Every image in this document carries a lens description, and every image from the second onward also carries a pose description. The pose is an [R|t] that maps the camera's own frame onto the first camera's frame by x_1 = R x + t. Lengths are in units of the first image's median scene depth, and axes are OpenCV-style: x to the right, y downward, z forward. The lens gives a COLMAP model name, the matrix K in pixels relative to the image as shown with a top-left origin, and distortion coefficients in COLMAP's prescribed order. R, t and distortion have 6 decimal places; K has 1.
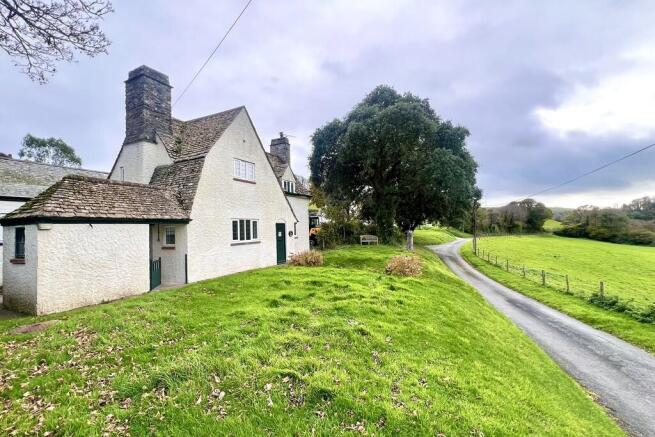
lens RADIAL K [[291.2, 0, 327.5], [0, 291.2, 218.5], [0, 0, 1]] dist [-0.000973, -0.000038]
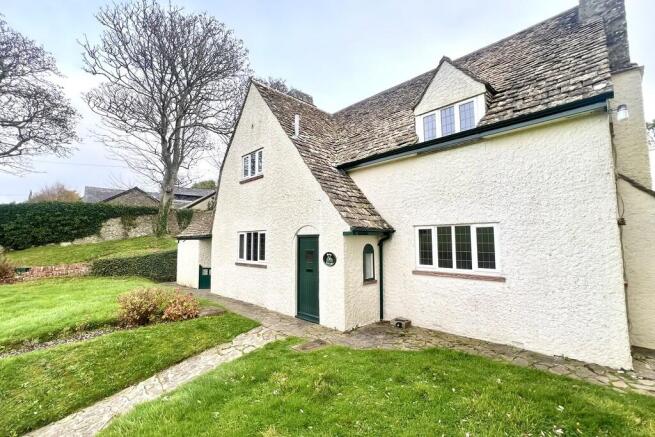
lens RADIAL K [[291.2, 0, 327.5], [0, 291.2, 218.5], [0, 0, 1]] dist [-0.000973, -0.000038]
pose [[-0.329283, -0.057295, -0.942492, 0.325407], [0.036644, 0.996630, -0.073389, 0.029196], [0.943520, -0.058702, -0.326073, 1.352590]]
